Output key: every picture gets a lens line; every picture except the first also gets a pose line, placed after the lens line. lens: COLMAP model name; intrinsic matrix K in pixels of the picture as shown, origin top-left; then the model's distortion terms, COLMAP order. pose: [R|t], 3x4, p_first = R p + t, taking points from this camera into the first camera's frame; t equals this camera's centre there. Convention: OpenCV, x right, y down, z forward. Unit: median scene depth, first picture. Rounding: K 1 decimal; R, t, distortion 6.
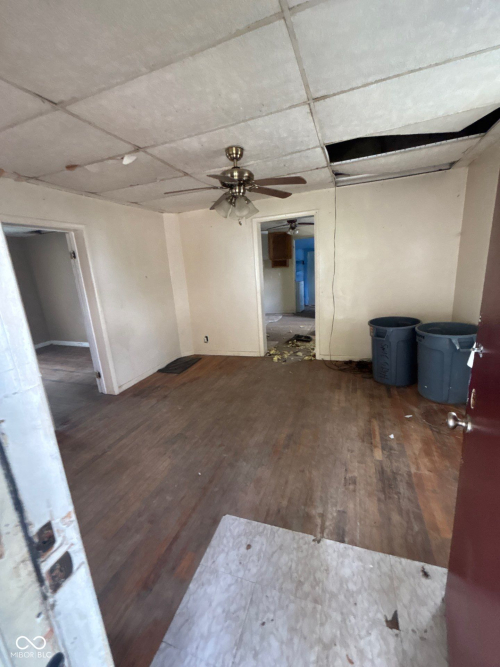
lens RADIAL K [[272.0, 0, 247.6], [0, 272.0, 334.8], [0, 0, 1]] dist [0.001298, 0.000509]
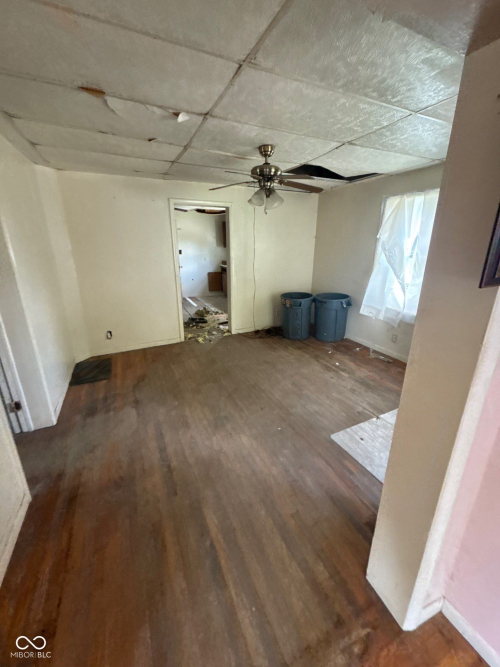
lens RADIAL K [[272.0, 0, 251.4], [0, 272.0, 333.2], [0, 0, 1]] dist [0.001298, 0.000509]
pose [[0.693786, -0.155351, 0.703226, -0.688401], [0.130557, 0.987409, 0.089326, -0.009761], [-0.708249, 0.029838, 0.705332, 0.172094]]
